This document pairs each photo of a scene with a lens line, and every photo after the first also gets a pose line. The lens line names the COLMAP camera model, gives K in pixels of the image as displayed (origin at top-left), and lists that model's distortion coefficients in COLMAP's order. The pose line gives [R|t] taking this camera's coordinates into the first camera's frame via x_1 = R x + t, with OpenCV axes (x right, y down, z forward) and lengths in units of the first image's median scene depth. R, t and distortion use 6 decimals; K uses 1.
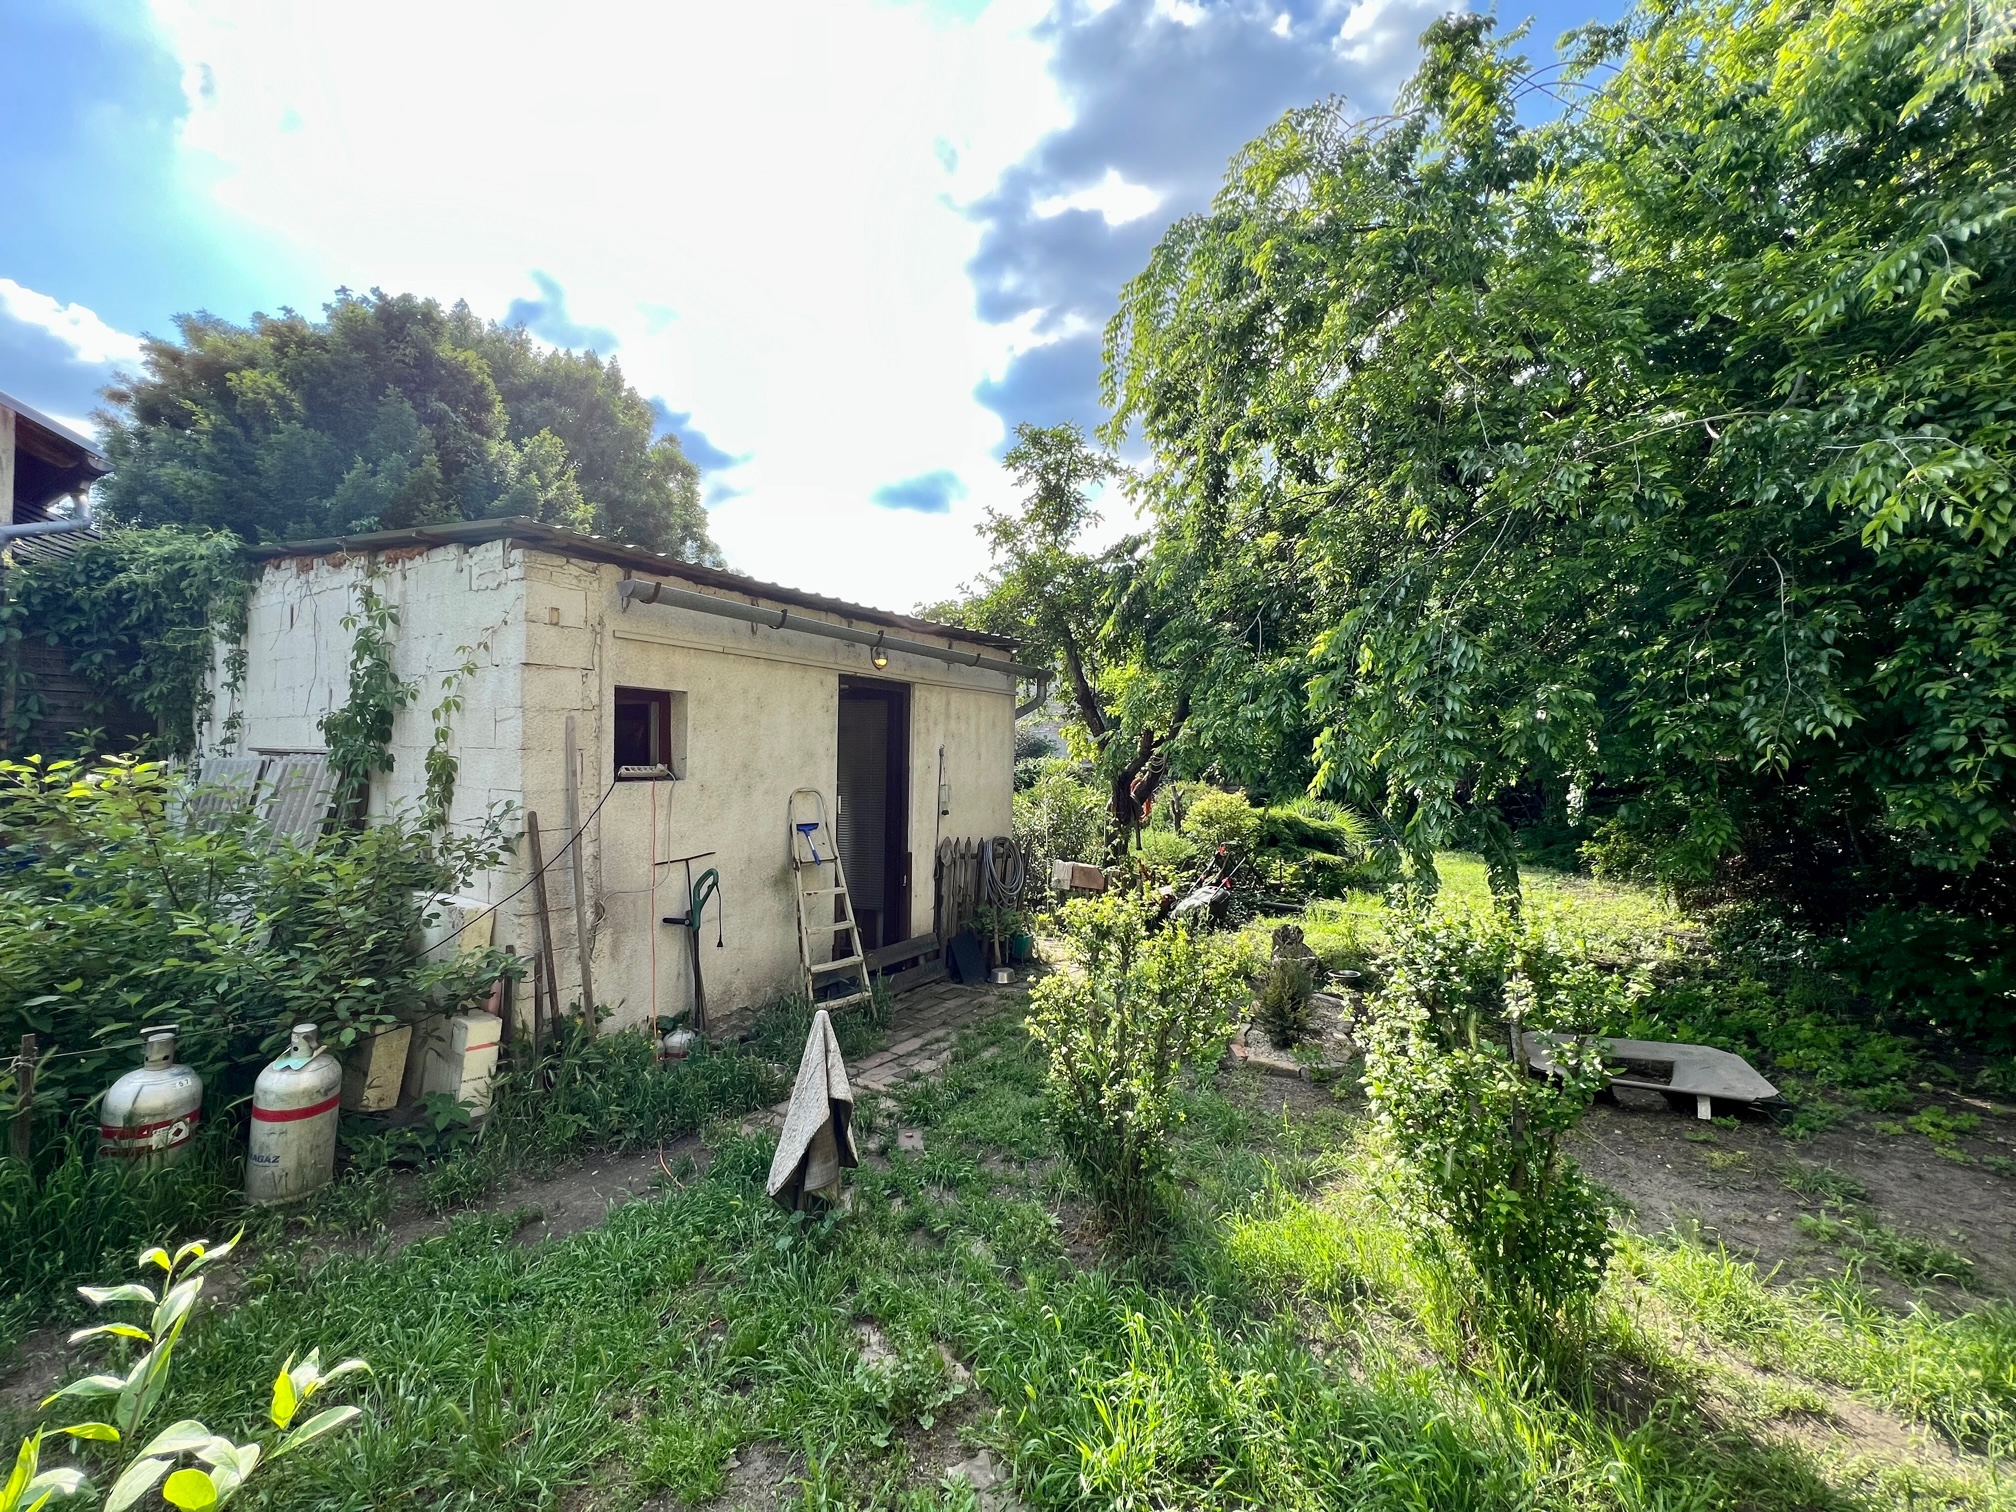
lens RADIAL K [[810.1, 0, 1008.0], [0, 810.1, 756.0], [0, 0, 1]] dist [0.016614, -0.000070]
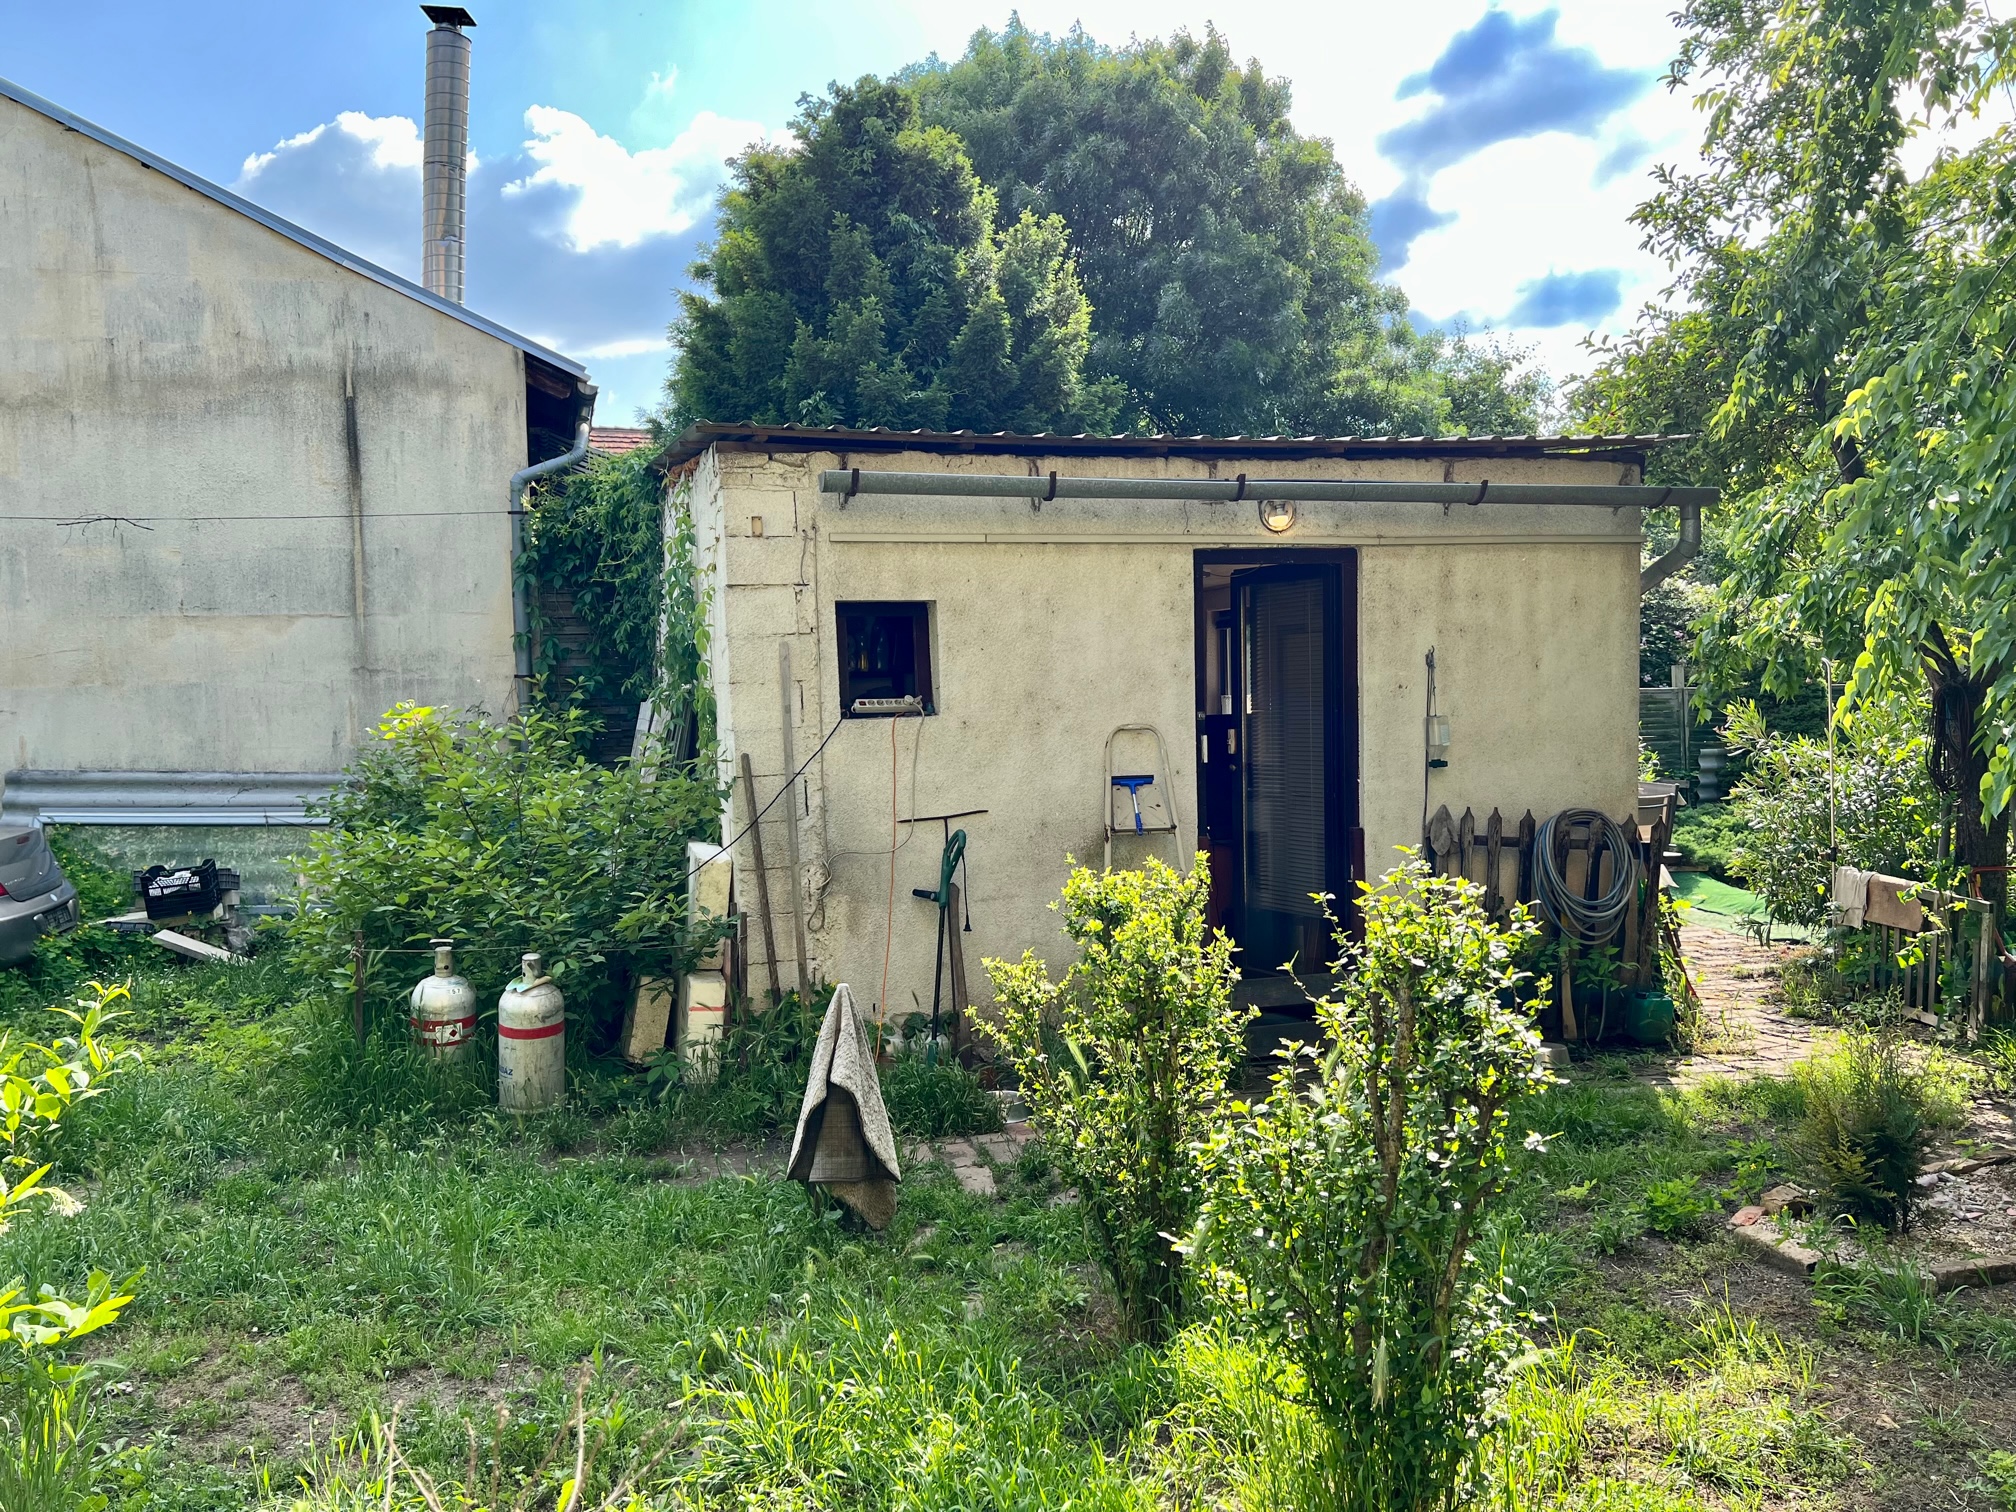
lens RADIAL K [[1520.9, 0, 1008.0], [0, 1520.9, 756.0], [0, 0, 1]] dist [0.111589, -0.135342]
pose [[0.763084, -0.000779, -0.646299, 0.599112], [0.035896, 0.998507, 0.041179, 0.011455], [0.645302, -0.054623, 0.761972, -0.060887]]
